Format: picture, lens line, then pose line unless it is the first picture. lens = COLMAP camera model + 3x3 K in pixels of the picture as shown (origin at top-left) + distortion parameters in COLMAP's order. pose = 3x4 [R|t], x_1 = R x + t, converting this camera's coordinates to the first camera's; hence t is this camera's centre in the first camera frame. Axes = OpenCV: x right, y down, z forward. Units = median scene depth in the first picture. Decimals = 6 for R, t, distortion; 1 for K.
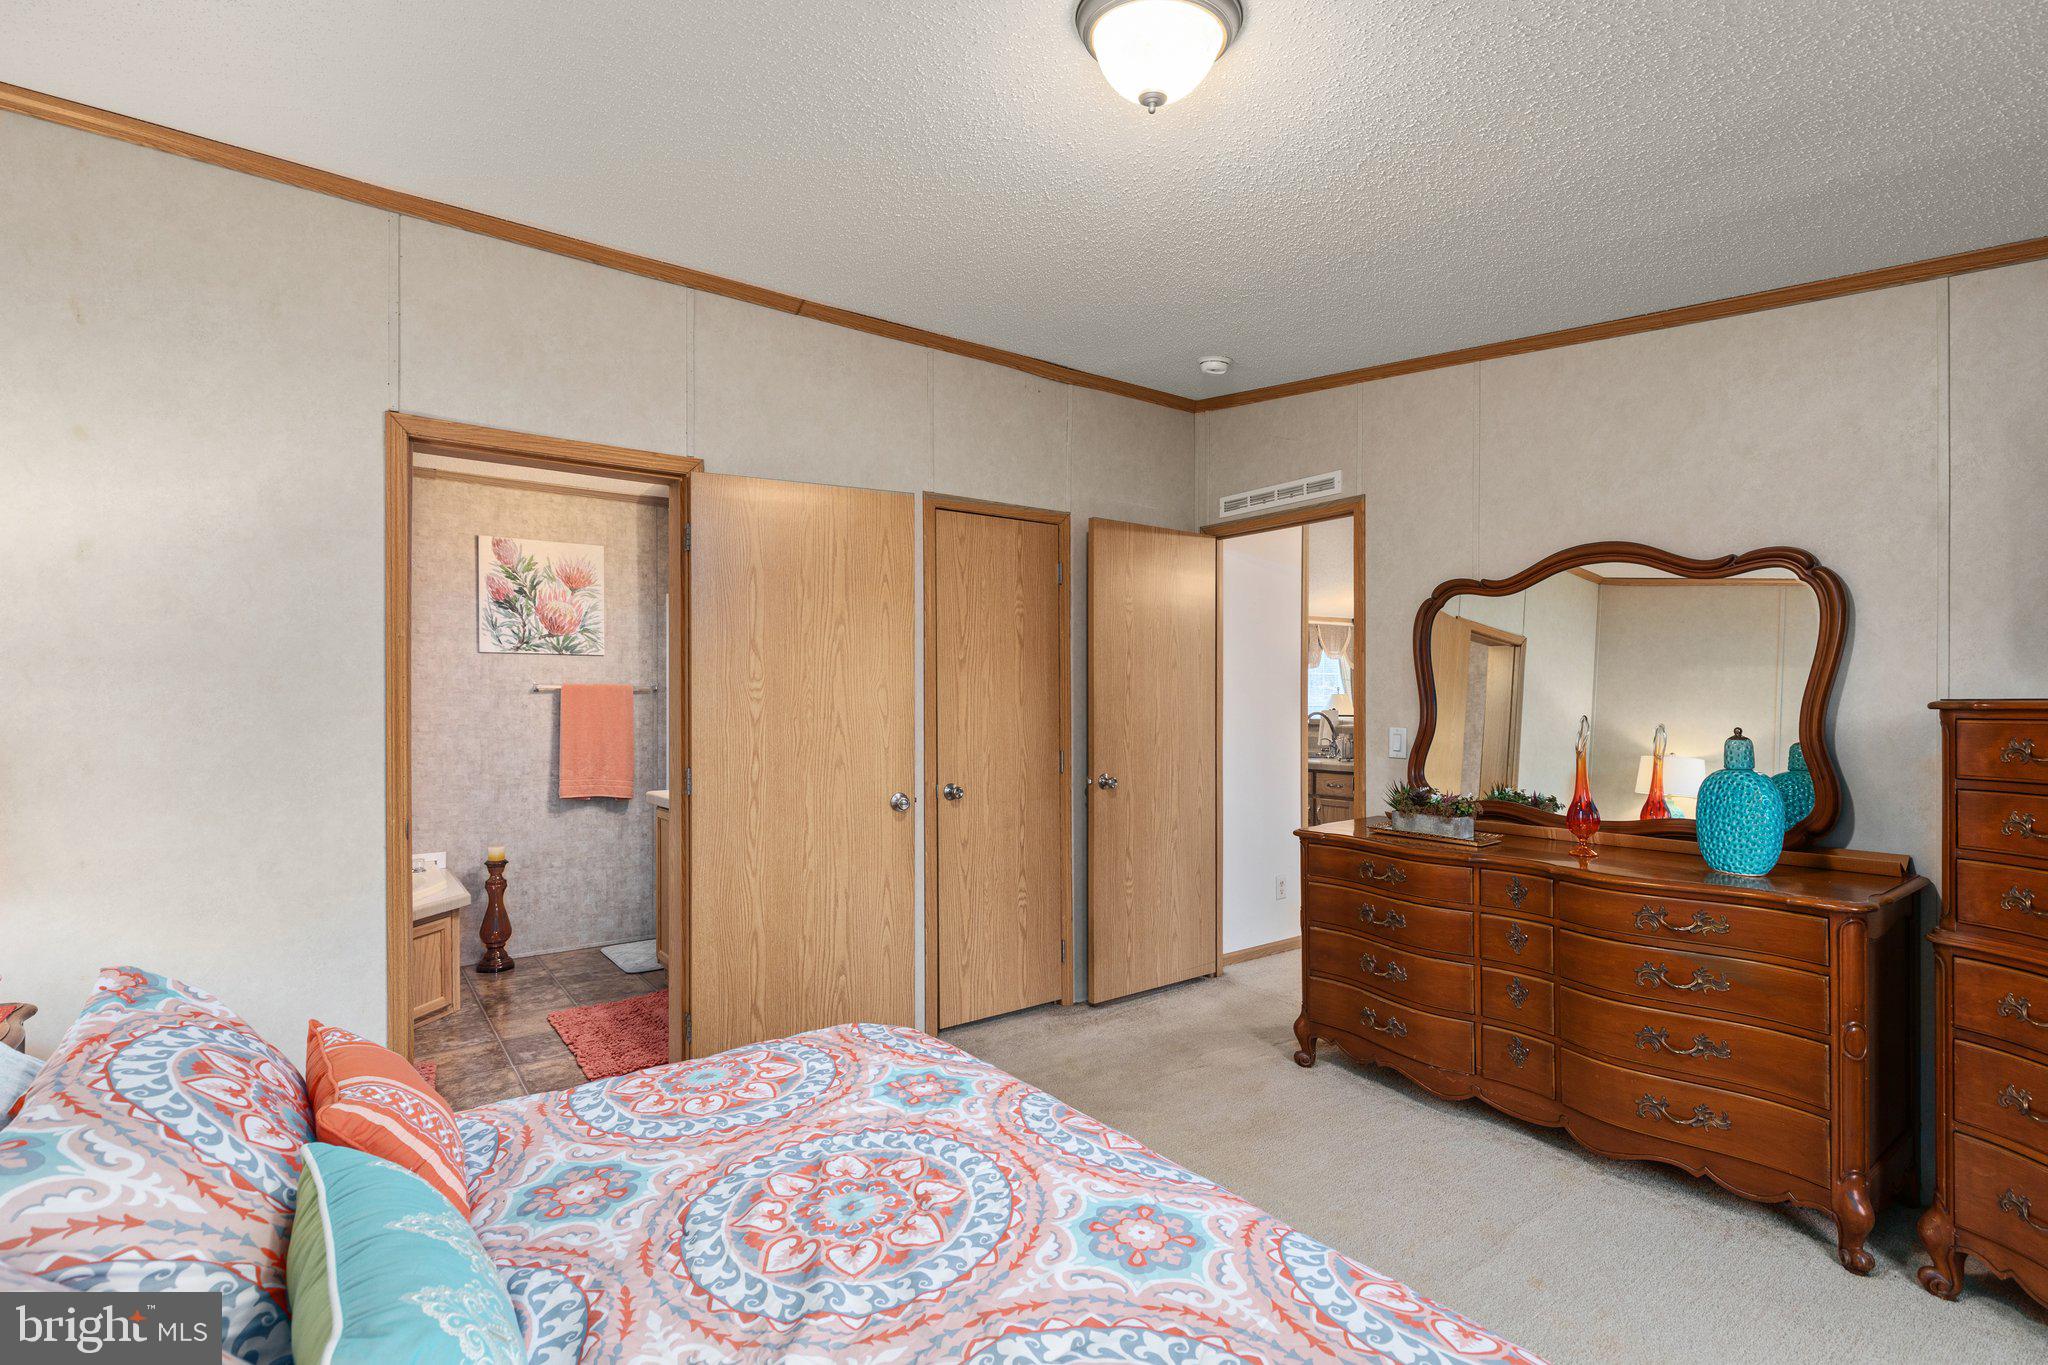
lens RADIAL K [[946.1, 0, 1016.7], [0, 946.1, 702.1], [0, 0, 1]] dist [0.008882, -0.001230]
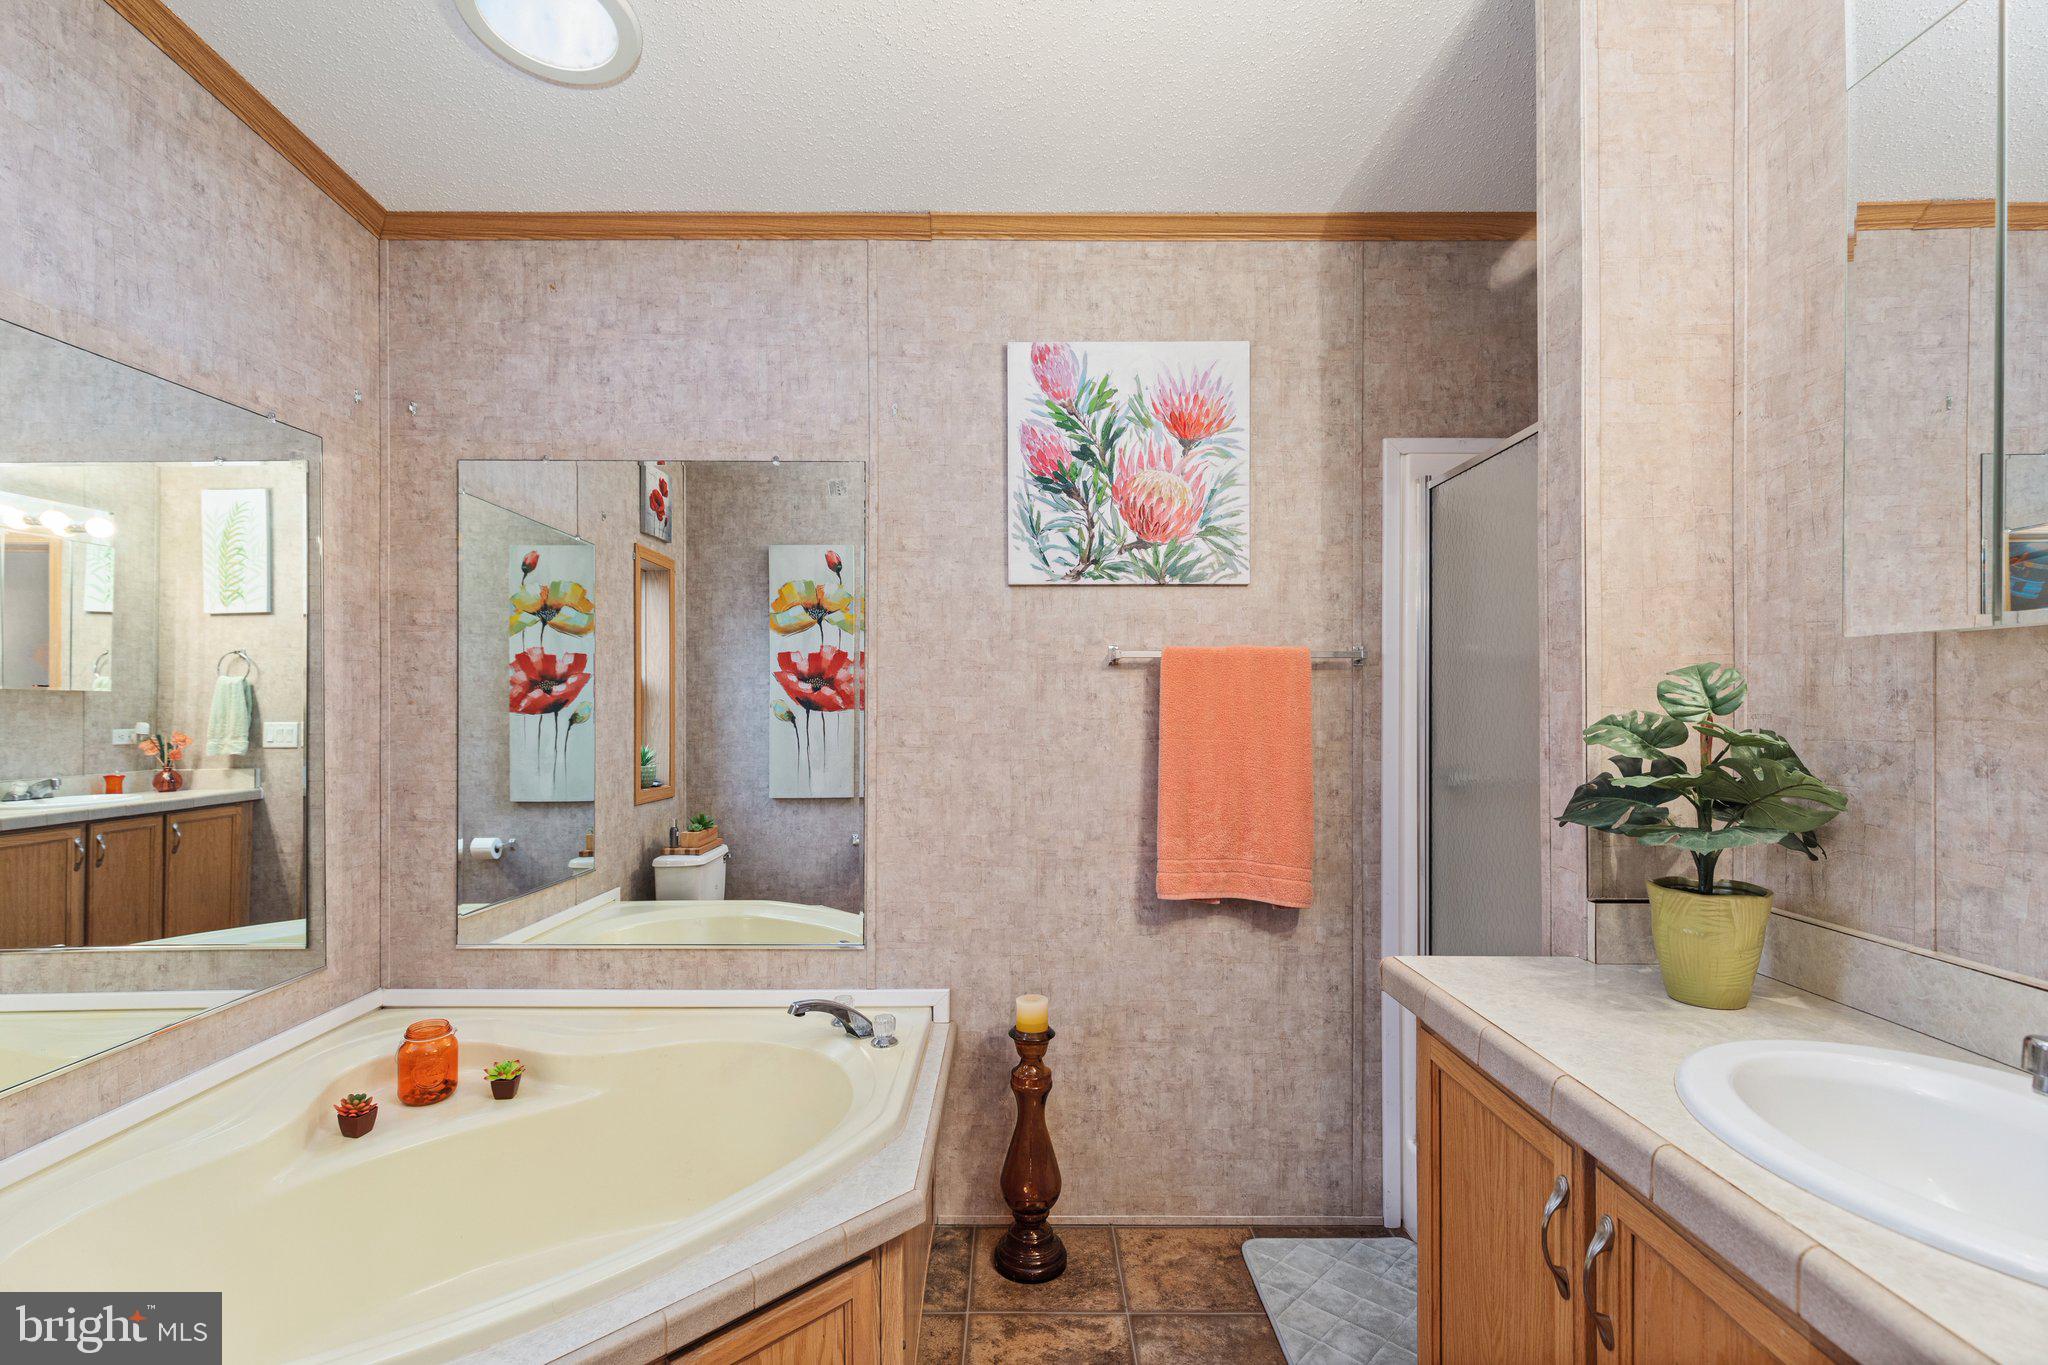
lens RADIAL K [[946.1, 0, 1015.2], [0, 946.1, 688.3], [0, 0, 1]] dist [0.008882, -0.001230]
pose [[0.807730, 0.002141, -0.589548, -0.267560], [-0.002806, 0.999996, -0.000213, 0.000499], [0.589546, 0.001826, 0.807733, 0.588229]]
